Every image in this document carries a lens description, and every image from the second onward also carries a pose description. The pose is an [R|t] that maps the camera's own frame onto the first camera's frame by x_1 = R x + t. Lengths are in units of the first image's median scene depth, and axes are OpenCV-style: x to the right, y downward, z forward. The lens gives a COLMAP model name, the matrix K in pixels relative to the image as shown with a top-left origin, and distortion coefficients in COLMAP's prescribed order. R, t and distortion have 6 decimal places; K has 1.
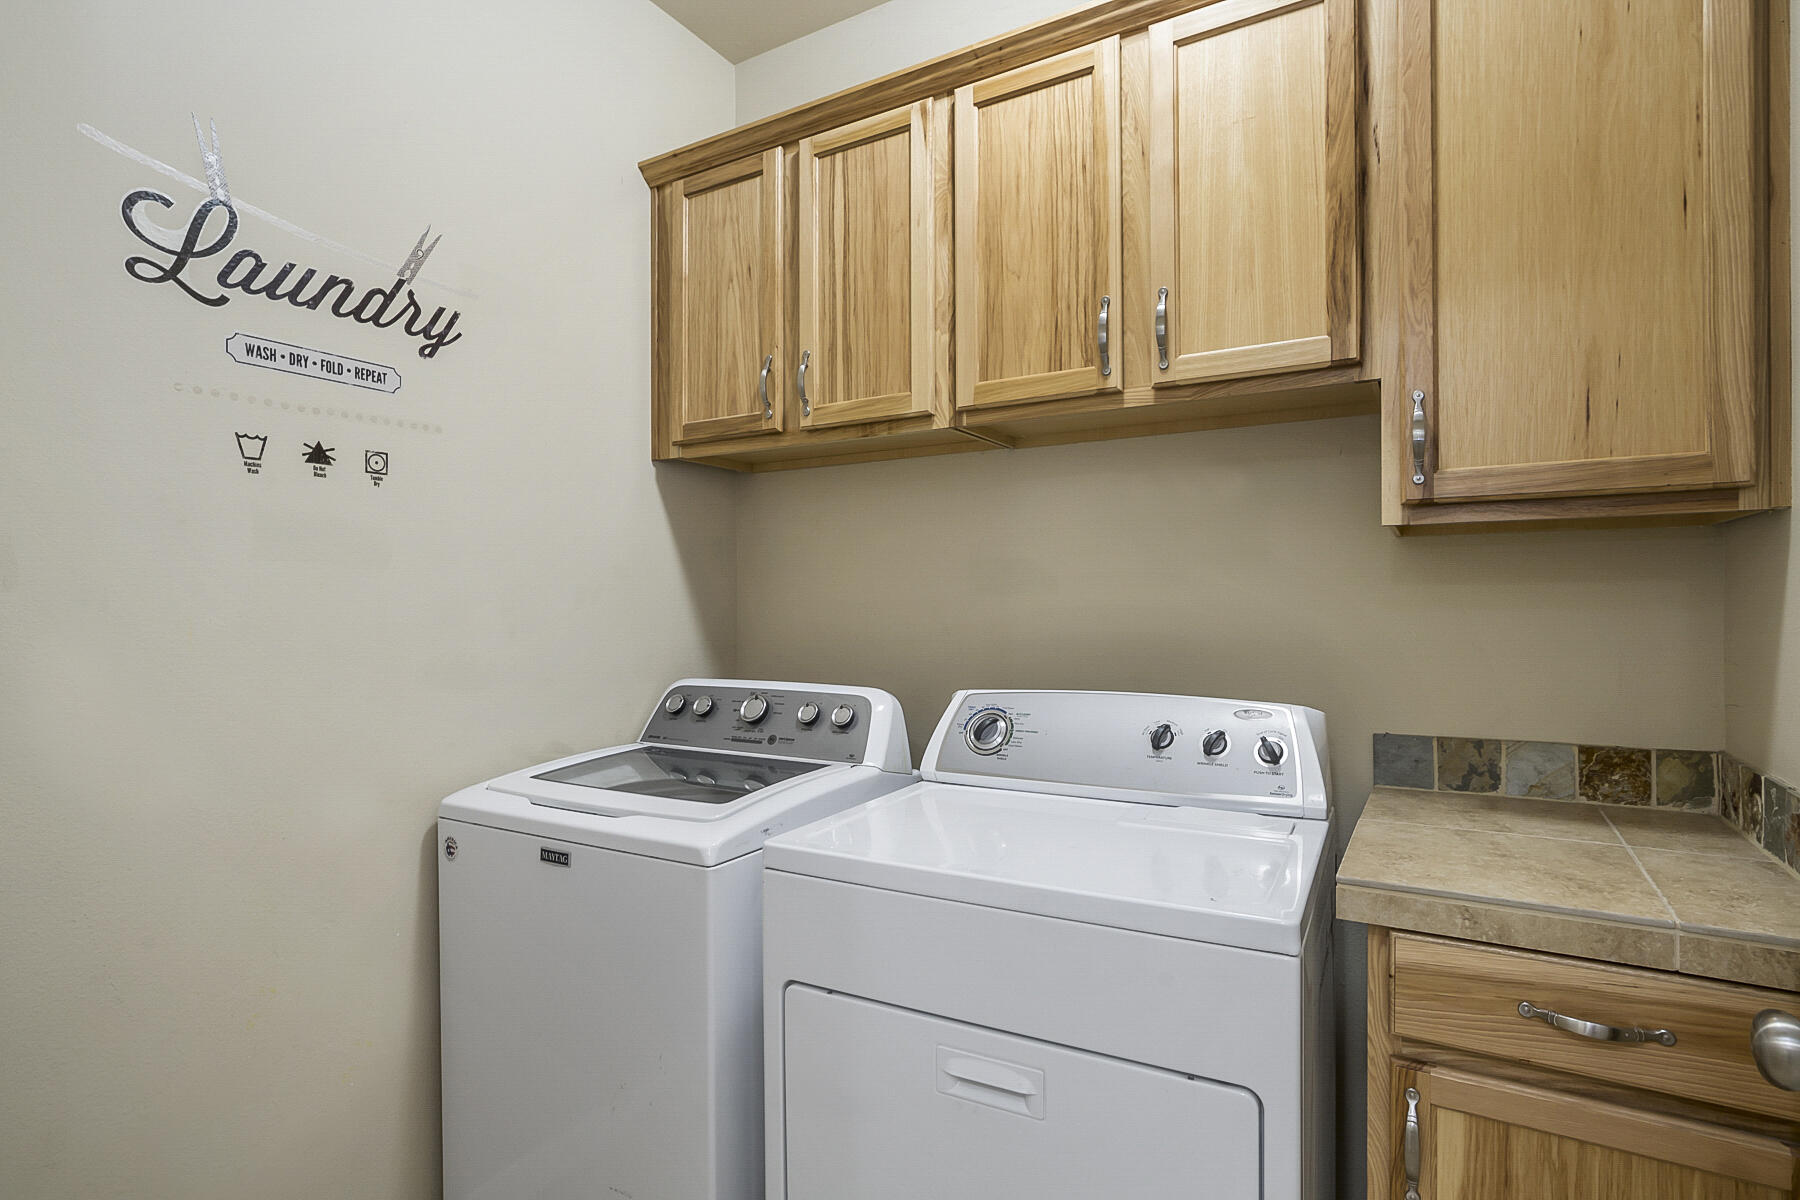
lens RADIAL K [[908.8, 0, 899.6], [0, 908.8, 603.4], [0, 0, 1]] dist [-0.023397, 0.011305]
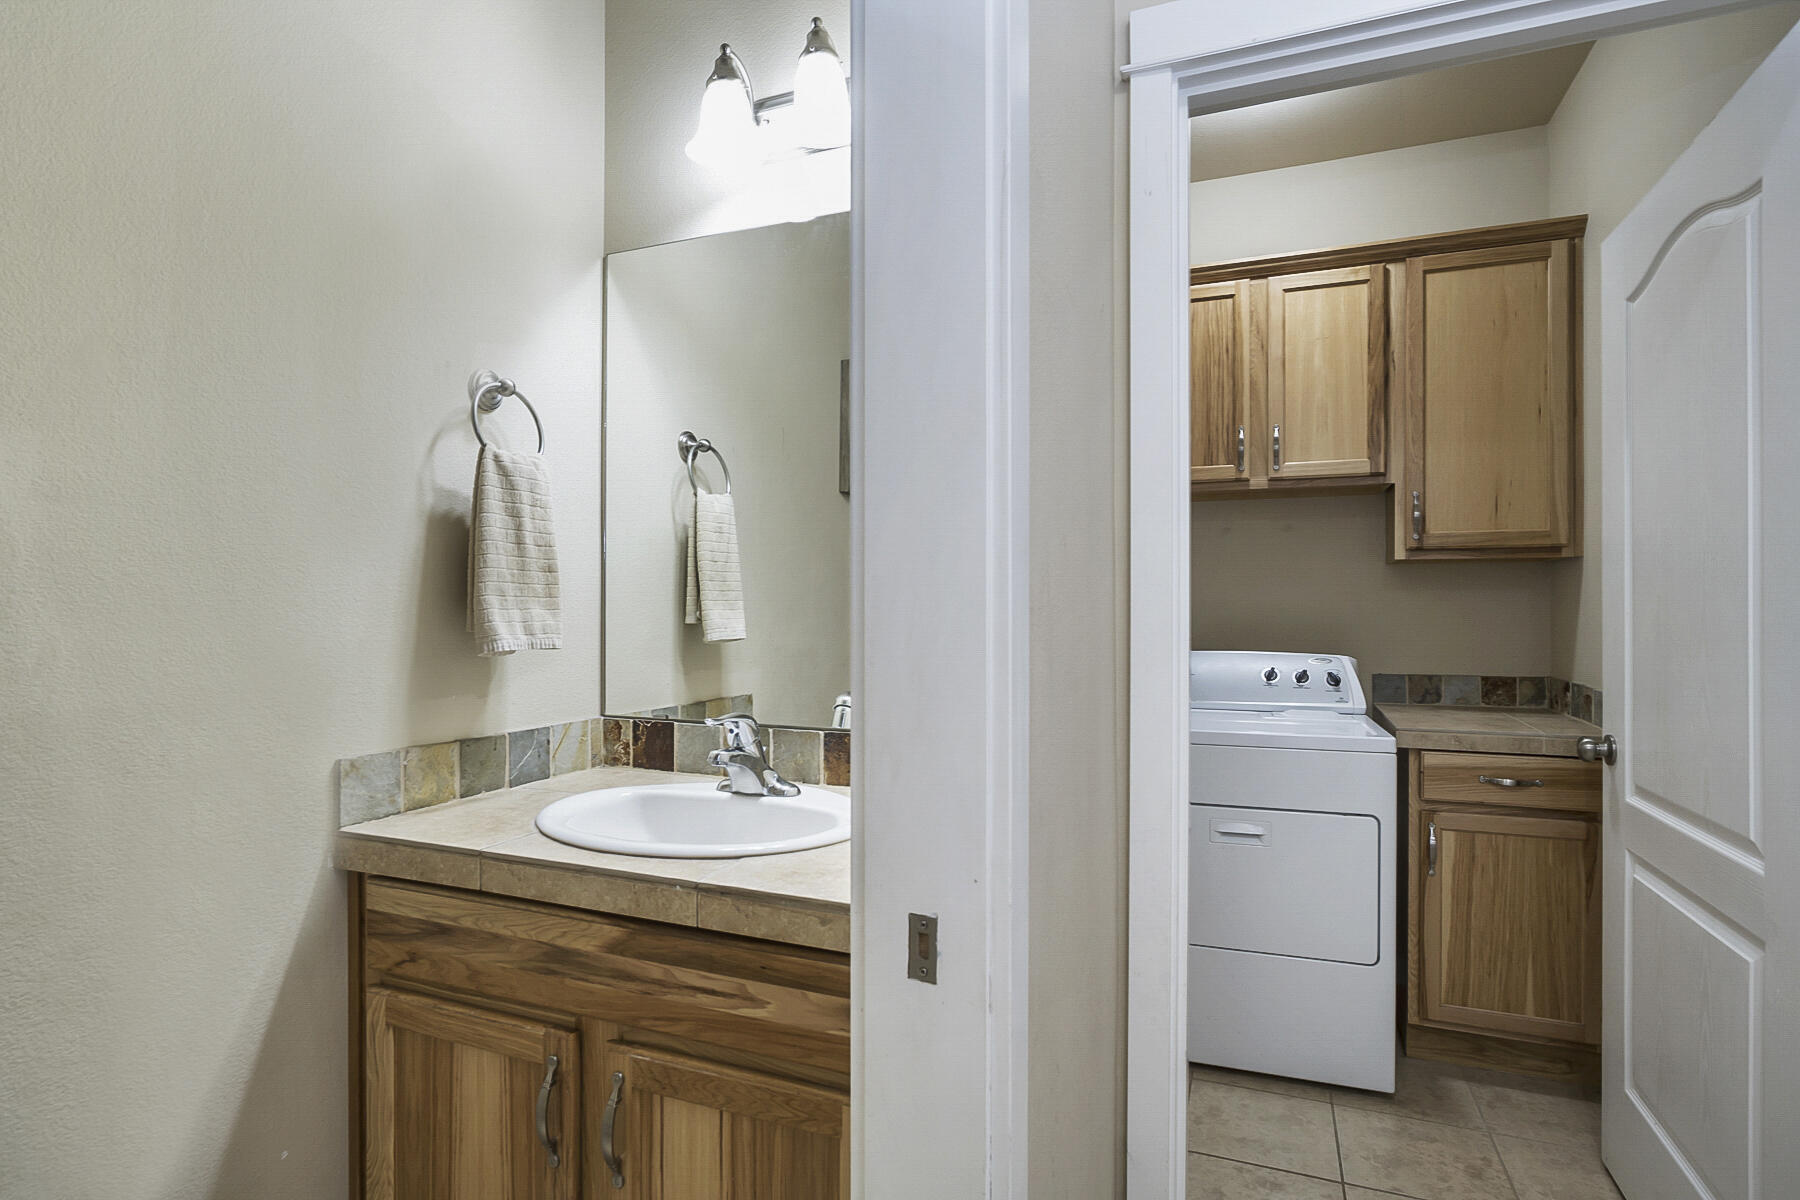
lens RADIAL K [[908.8, 0, 900.0], [0, 908.8, 602.2], [0, 0, 1]] dist [-0.023397, 0.011305]
pose [[0.988151, 0.008880, 0.153228, -0.800979], [-0.008049, 0.999949, -0.006044, 0.024915], [-0.153274, 0.004739, 0.988172, -0.738842]]
